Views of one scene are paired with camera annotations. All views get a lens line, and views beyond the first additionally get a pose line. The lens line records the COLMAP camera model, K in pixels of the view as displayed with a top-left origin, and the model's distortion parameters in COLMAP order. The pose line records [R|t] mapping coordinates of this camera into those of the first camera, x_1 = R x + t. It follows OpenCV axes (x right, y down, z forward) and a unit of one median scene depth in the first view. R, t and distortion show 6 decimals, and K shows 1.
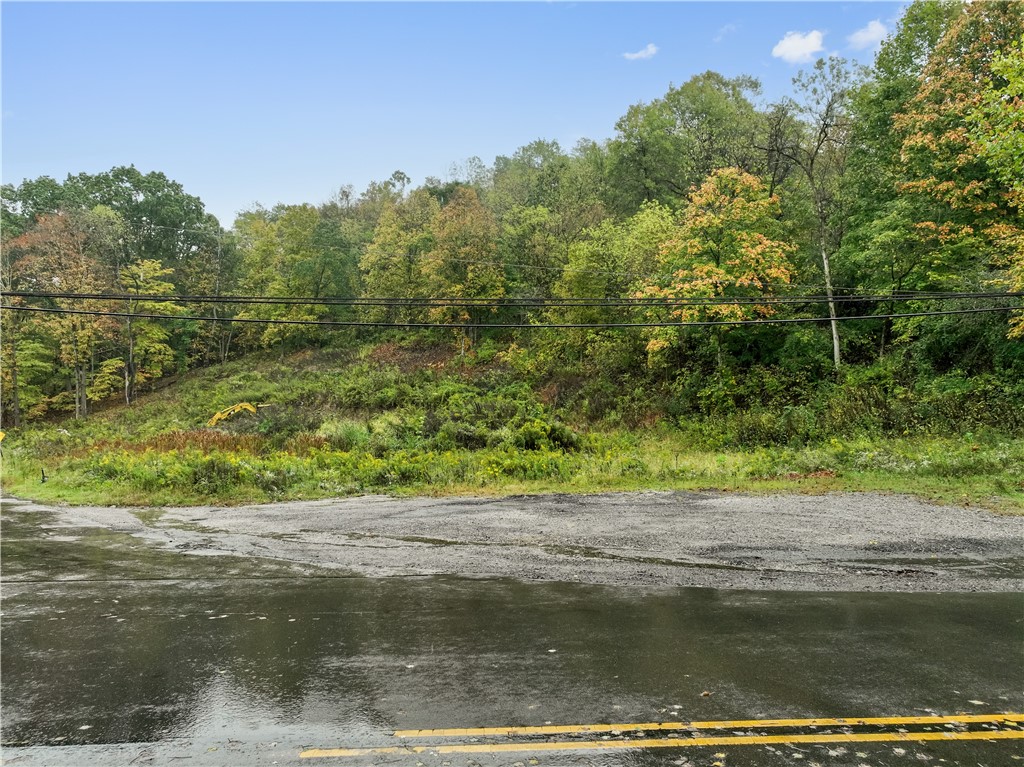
lens RADIAL K [[724.8, 0, 508.1], [0, 724.8, 384.9], [0, 0, 1]] dist [0.004487, 0.009798]
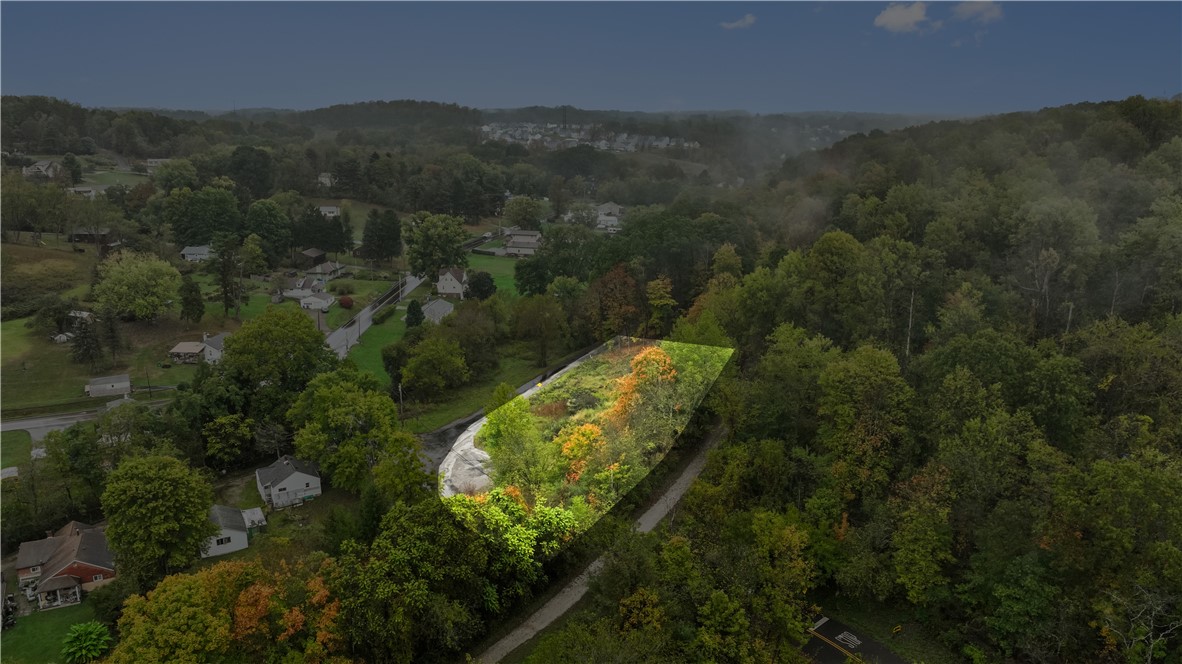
lens RADIAL K [[835.9, 0, 587.4], [0, 835.9, 333.2], [0, 0, 1]] dist [0.000682, 0.014376]
pose [[0.463683, 0.226284, -0.856617, 1.577816], [0.041809, 0.960170, 0.276270, -0.716765], [0.885014, -0.163916, 0.435754, -0.287765]]
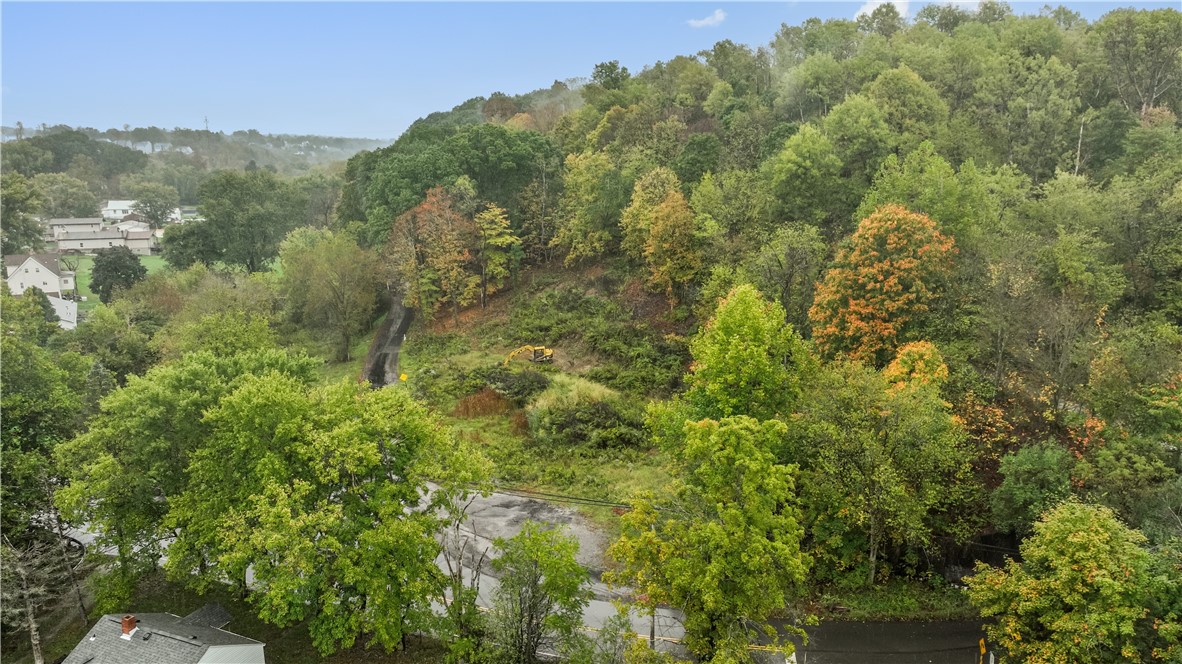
lens RADIAL K [[835.9, 0, 588.6], [0, 835.9, 332.1], [0, 0, 1]] dist [0.000682, 0.014376]
pose [[0.896937, 0.097511, -0.431273, 0.431607], [0.020790, 0.965000, 0.261426, -0.369339], [0.441670, -0.243449, 0.863516, -0.431241]]
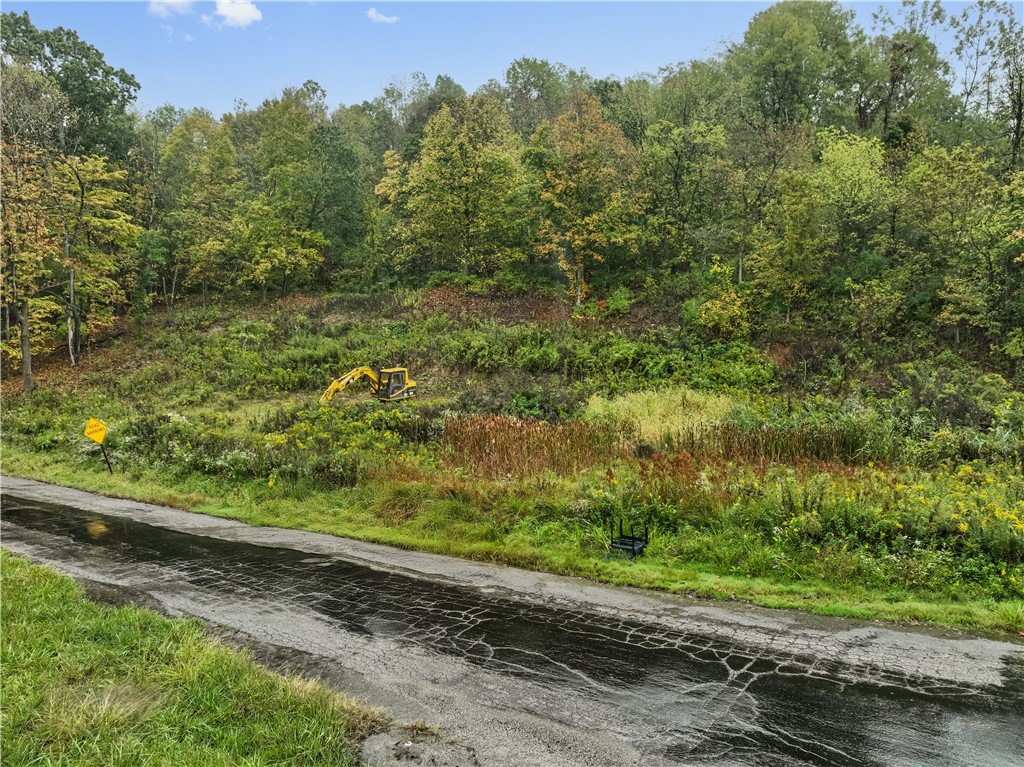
lens RADIAL K [[724.8, 0, 513.2], [0, 724.8, 389.4], [0, 0, 1]] dist [0.004487, 0.009798]
pose [[0.958016, -0.007120, 0.286628, -0.305139], [-0.012853, 0.997620, 0.067743, -0.002088], [-0.286428, -0.068583, 0.955644, 0.206404]]
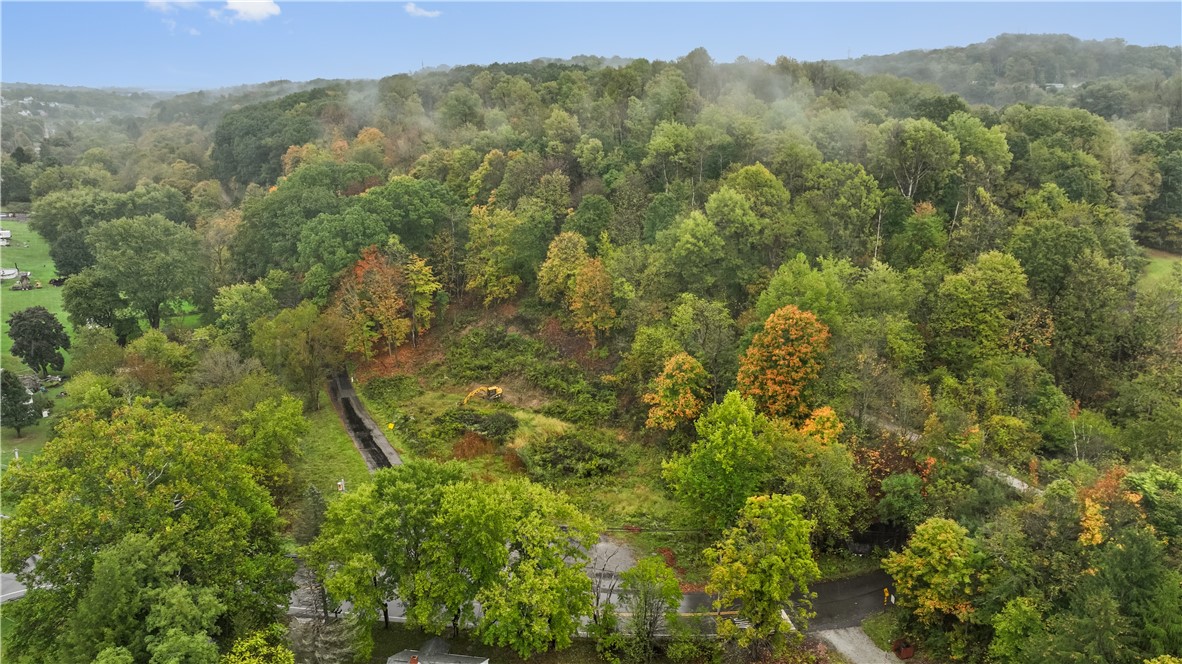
lens RADIAL K [[835.9, 0, 589.2], [0, 835.9, 330.2], [0, 0, 1]] dist [0.000682, 0.014376]
pose [[0.982570, 0.054224, -0.177811, 0.255627], [0.005953, 0.946844, 0.321639, -0.648419], [0.185800, -0.317091, 0.930017, -0.799026]]
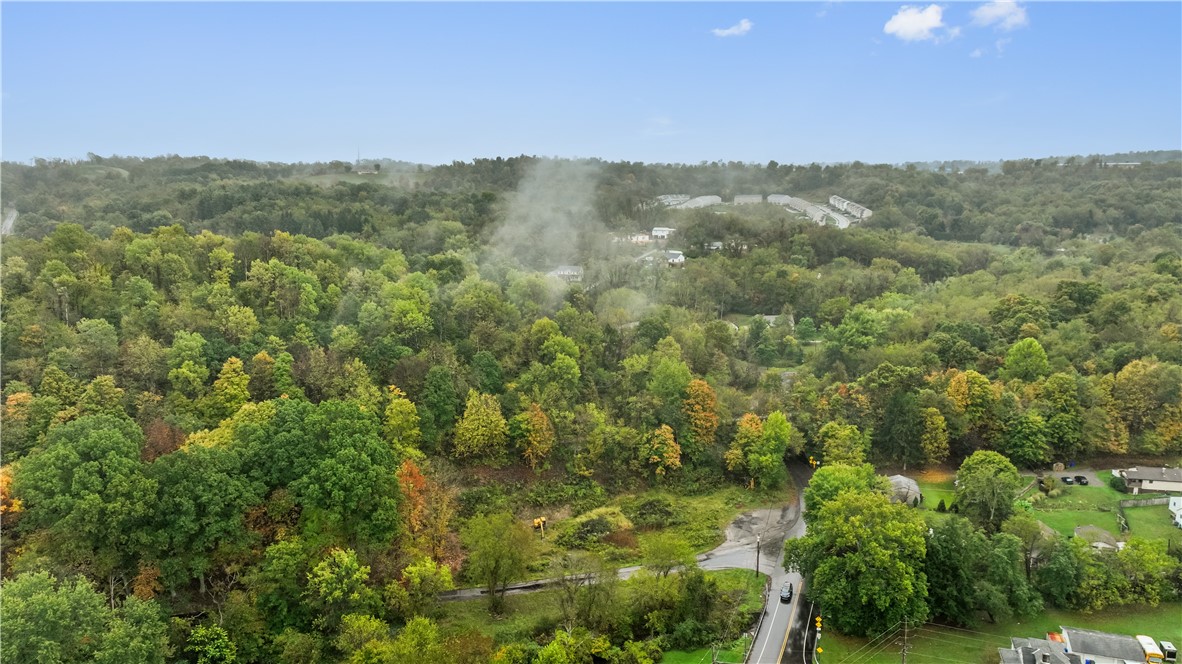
lens RADIAL K [[835.9, 0, 584.3], [0, 835.9, 336.3], [0, 0, 1]] dist [0.000682, 0.014376]
pose [[0.377658, -0.185737, 0.907125, -2.078346], [-0.034772, 0.976139, 0.214345, -0.910842], [-0.925292, -0.112492, 0.362188, -0.121021]]
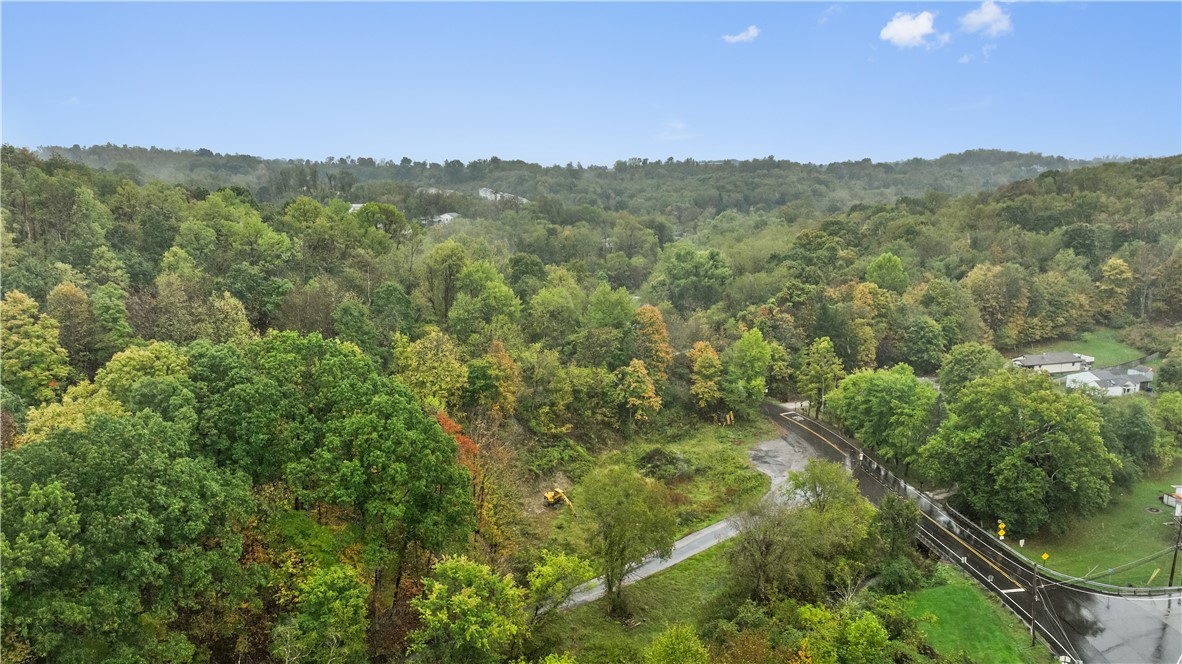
lens RADIAL K [[835.9, 0, 588.6], [0, 835.9, 334.5], [0, 0, 1]] dist [0.000682, 0.014376]
pose [[-0.103942, -0.176804, 0.978742, -1.715972], [-0.041534, 0.983986, 0.173341, -0.537377], [-0.993716, -0.022633, -0.109621, 0.831315]]
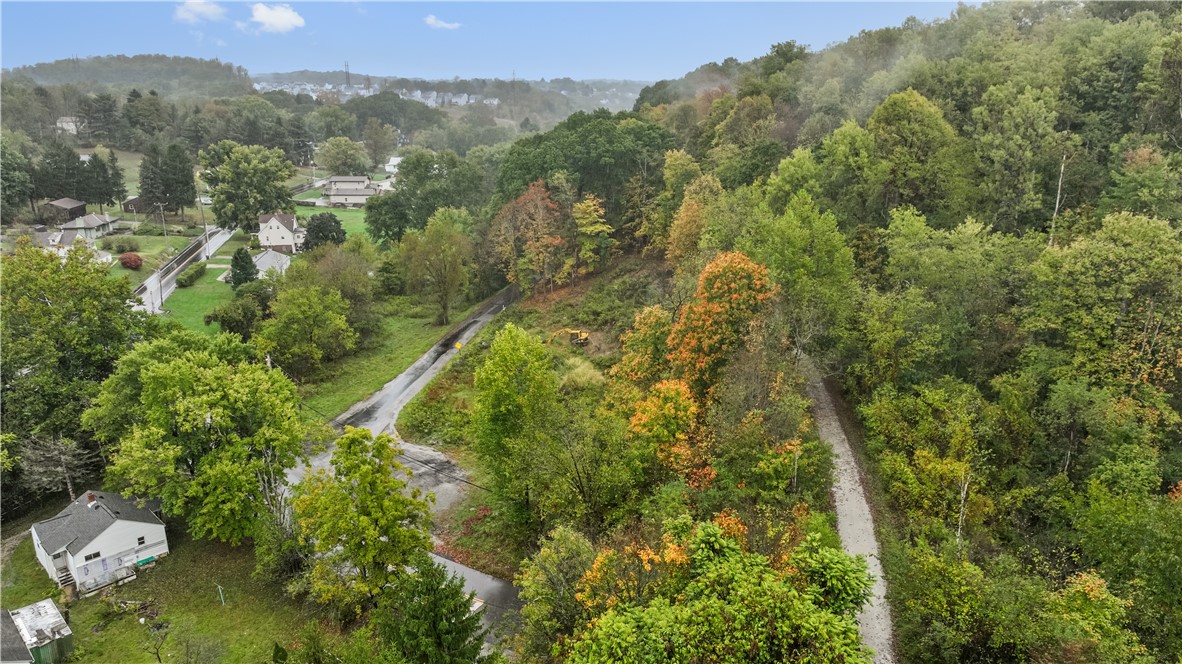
lens RADIAL K [[835.9, 0, 587.4], [0, 835.9, 333.6], [0, 0, 1]] dist [0.000682, 0.014376]
pose [[0.676778, 0.208736, -0.705975, 0.912482], [0.036063, 0.948410, 0.314989, -0.483801], [0.735303, -0.238637, 0.634336, -0.274005]]
